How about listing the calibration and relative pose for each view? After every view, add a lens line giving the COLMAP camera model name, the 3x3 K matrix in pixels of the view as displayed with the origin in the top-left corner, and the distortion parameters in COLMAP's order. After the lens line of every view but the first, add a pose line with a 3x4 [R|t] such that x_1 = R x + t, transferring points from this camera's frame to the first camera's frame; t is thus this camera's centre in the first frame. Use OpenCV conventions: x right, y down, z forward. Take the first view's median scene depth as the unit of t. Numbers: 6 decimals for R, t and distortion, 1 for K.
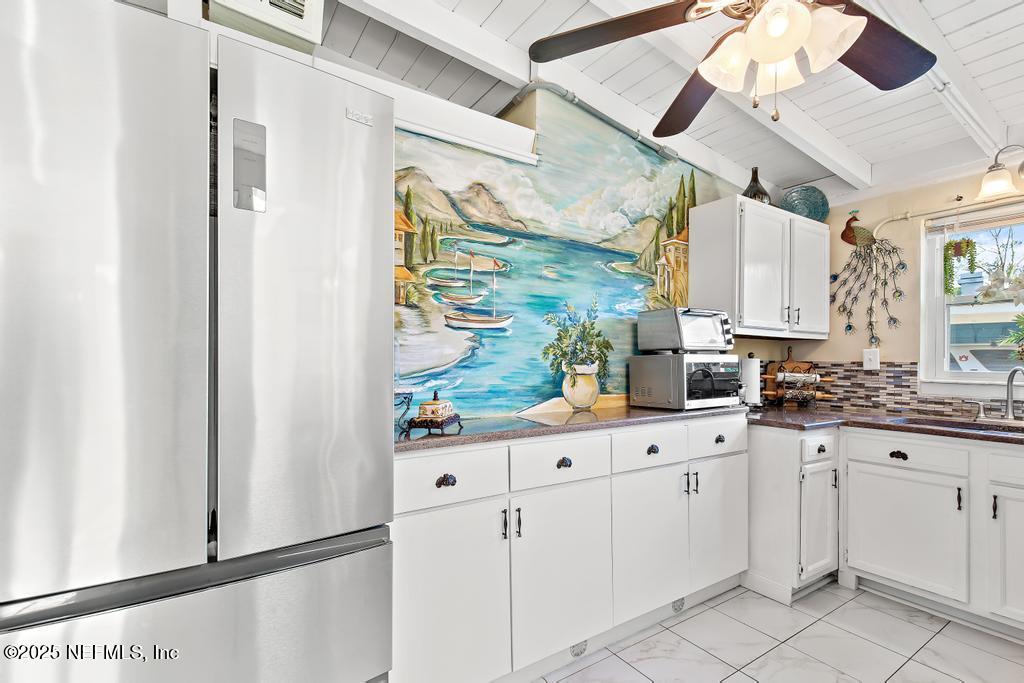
lens RADIAL K [[467.4, 0, 508.4], [0, 467.4, 358.9], [0, 0, 1]] dist [0.001837, -0.000104]
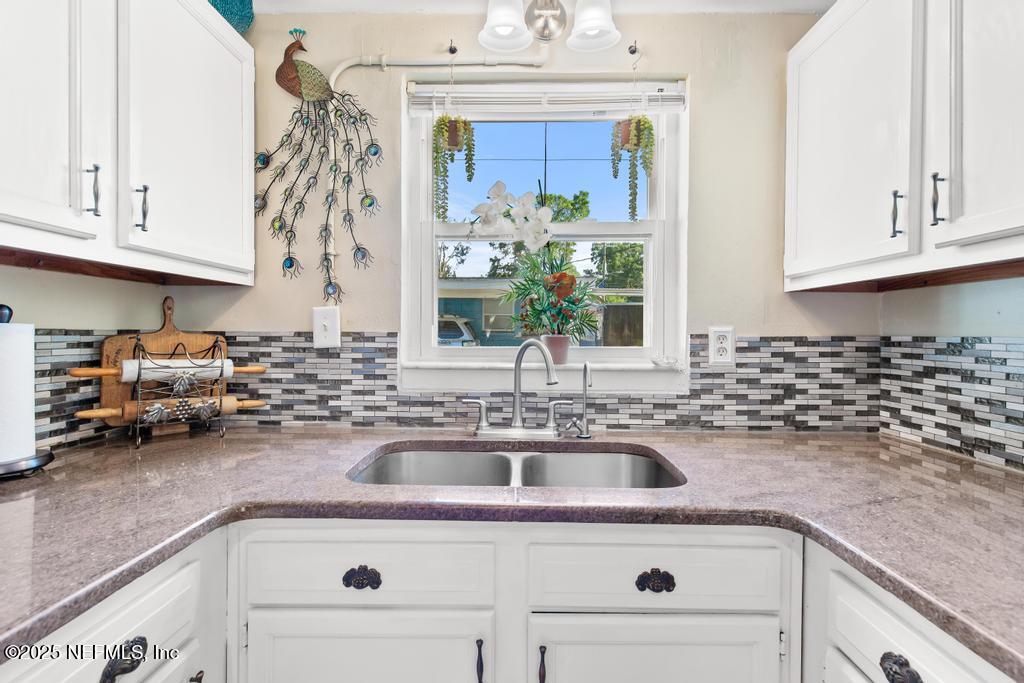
lens RADIAL K [[467.4, 0, 518.7], [0, 467.4, 334.2], [0, 0, 1]] dist [0.001837, -0.000104]
pose [[0.555381, -0.009529, 0.831541, 0.476282], [-0.002158, 0.999914, 0.012900, 0.001758], [-0.831593, -0.008958, 0.555313, 0.553012]]
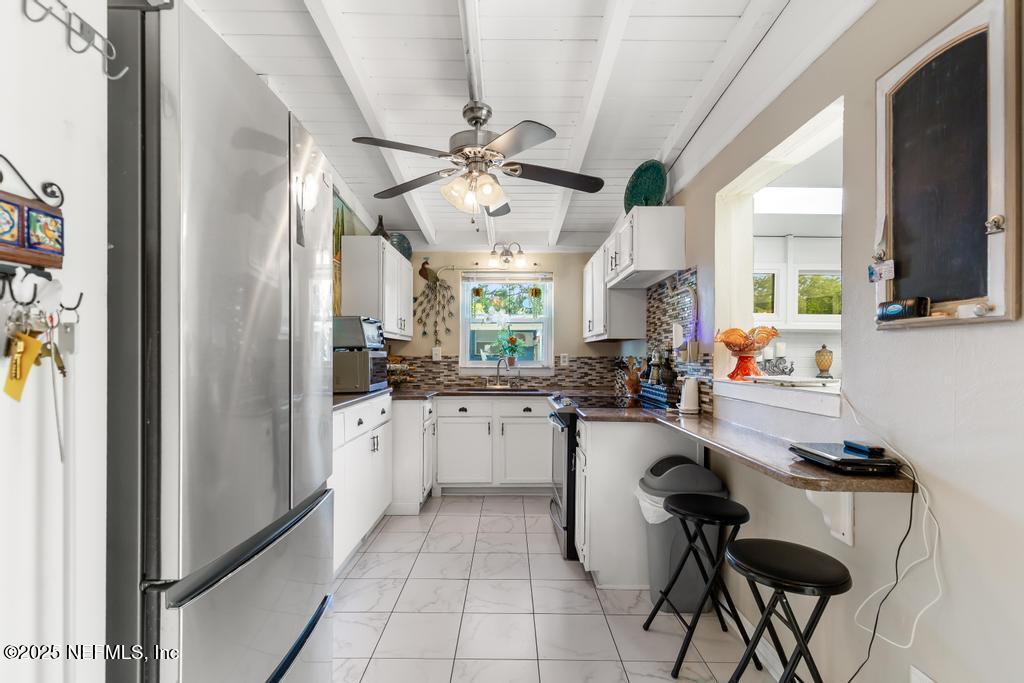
lens RADIAL K [[467.4, 0, 512.3], [0, 467.4, 354.3], [0, 0, 1]] dist [0.001837, -0.000104]
pose [[0.544919, -0.003719, 0.838481, -0.417234], [0.000698, 0.999992, 0.003982, -0.005022], [-0.838489, -0.001585, 0.544917, -0.076411]]
